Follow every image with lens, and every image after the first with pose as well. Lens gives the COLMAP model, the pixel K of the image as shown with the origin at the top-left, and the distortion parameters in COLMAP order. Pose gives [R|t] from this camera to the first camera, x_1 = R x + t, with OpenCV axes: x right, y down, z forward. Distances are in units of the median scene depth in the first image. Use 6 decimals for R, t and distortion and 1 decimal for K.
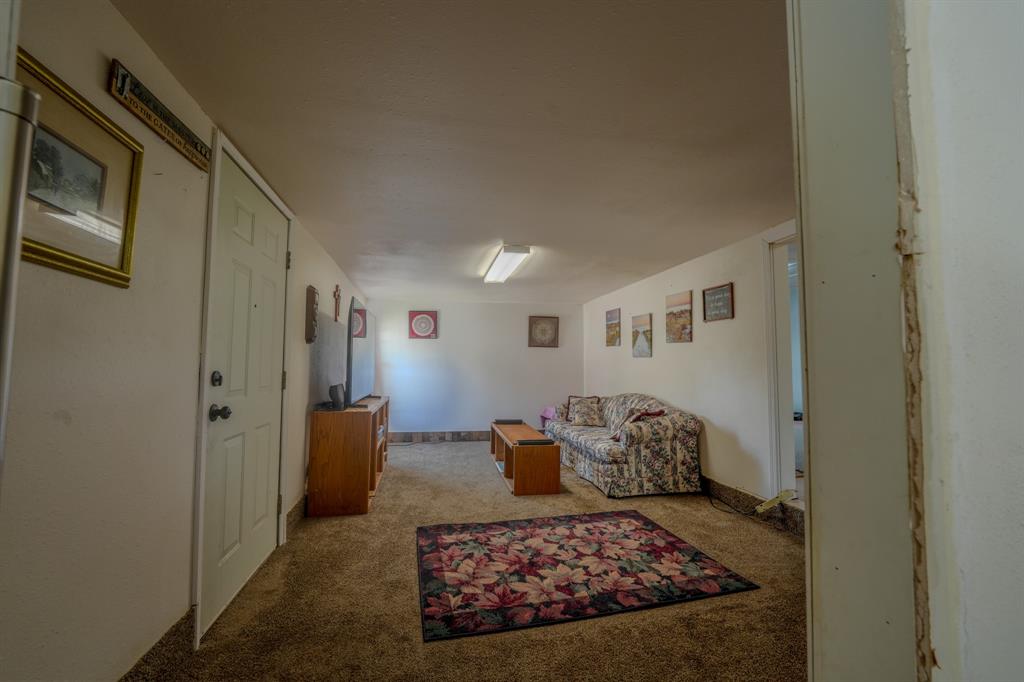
lens RADIAL K [[415.1, 0, 512.0], [0, 415.1, 341.0], [0, 0, 1]] dist [-0.001036, -0.000163]
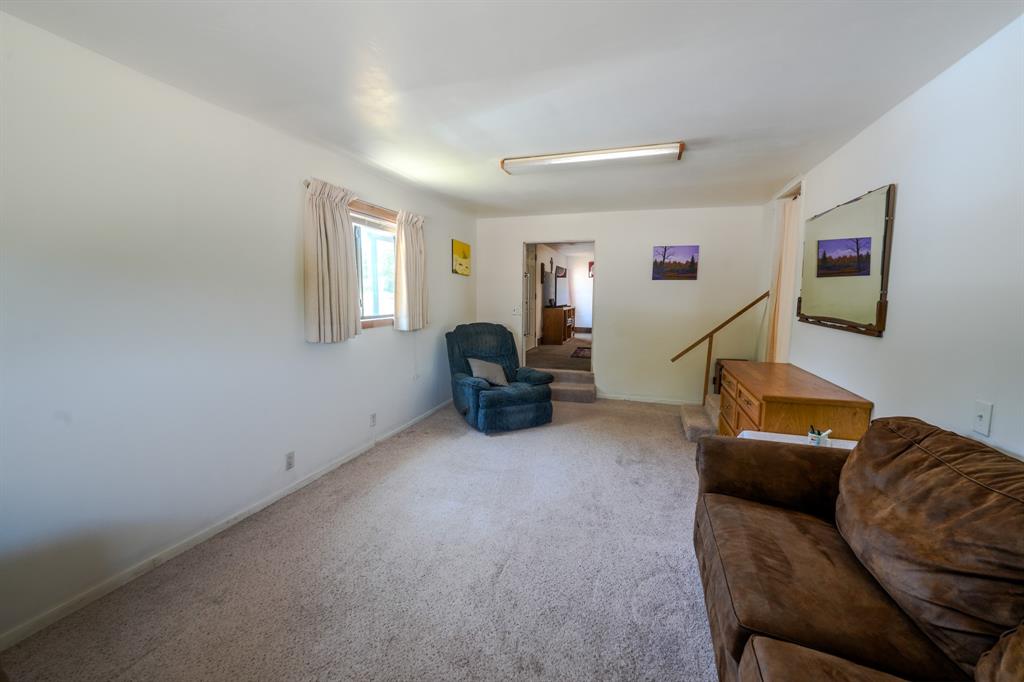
lens RADIAL K [[415.1, 0, 512.0], [0, 415.1, 341.0], [0, 0, 1]] dist [-0.001036, -0.000163]
pose [[0.879137, 0.058673, -0.472943, 0.647380], [0.024990, 0.985351, 0.168695, -0.088311], [0.475913, -0.160125, 0.864793, -1.509945]]
